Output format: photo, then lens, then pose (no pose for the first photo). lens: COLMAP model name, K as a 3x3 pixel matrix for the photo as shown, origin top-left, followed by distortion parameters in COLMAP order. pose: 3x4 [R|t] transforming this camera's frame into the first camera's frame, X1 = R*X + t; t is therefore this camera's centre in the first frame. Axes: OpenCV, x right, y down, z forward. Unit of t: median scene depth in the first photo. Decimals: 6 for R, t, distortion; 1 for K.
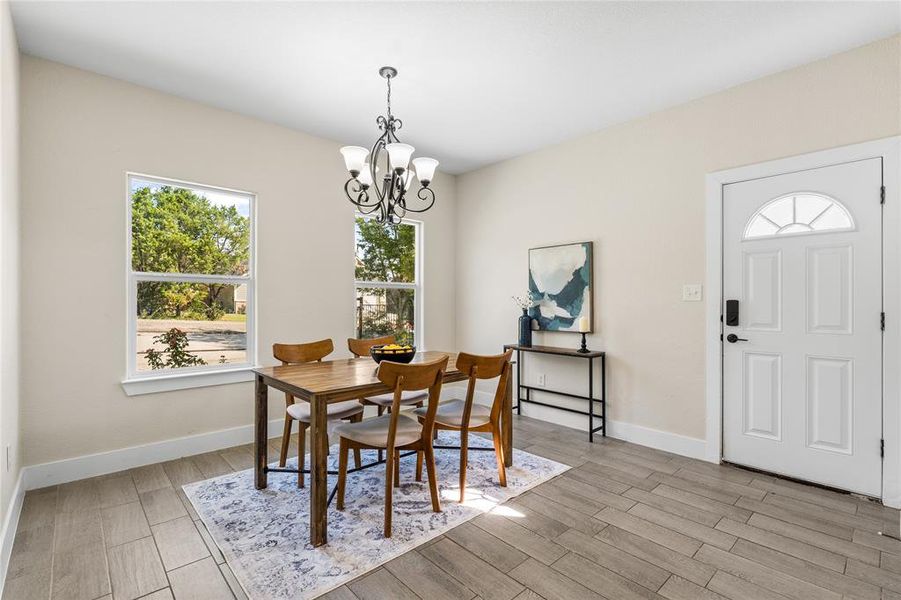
lens RADIAL K [[415.4, 0, 450.6], [0, 415.4, 302.0], [0, 0, 1]] dist [0.000418, 0.000272]
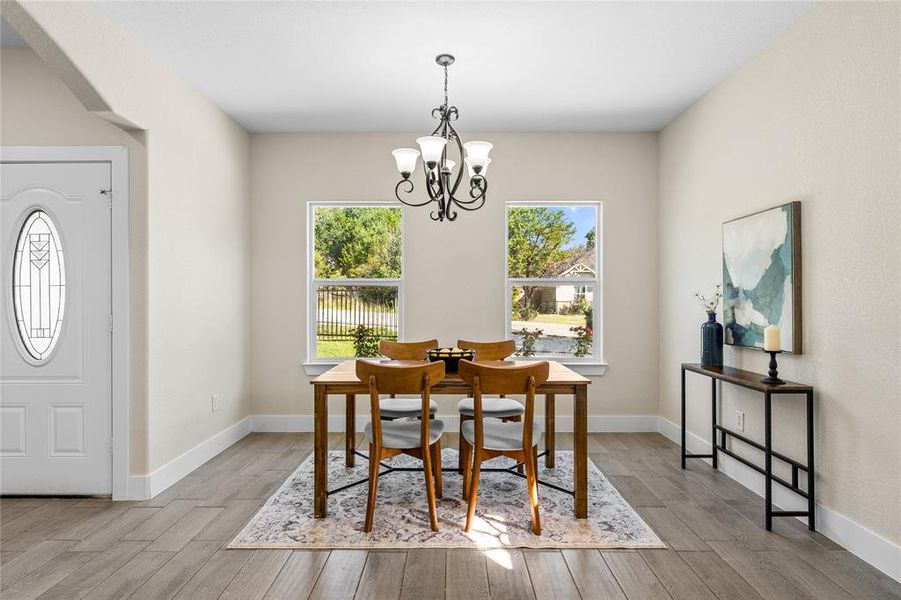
lens RADIAL K [[495.0, 0, 448.4], [0, 495.0, 298.6], [0, 0, 1]] dist [-0.000012, -0.000372]
pose [[0.733564, -0.005902, -0.679594, 0.465701], [0.001481, 0.999974, -0.007087, -0.000243], [0.679618, 0.004192, 0.733554, 0.134408]]
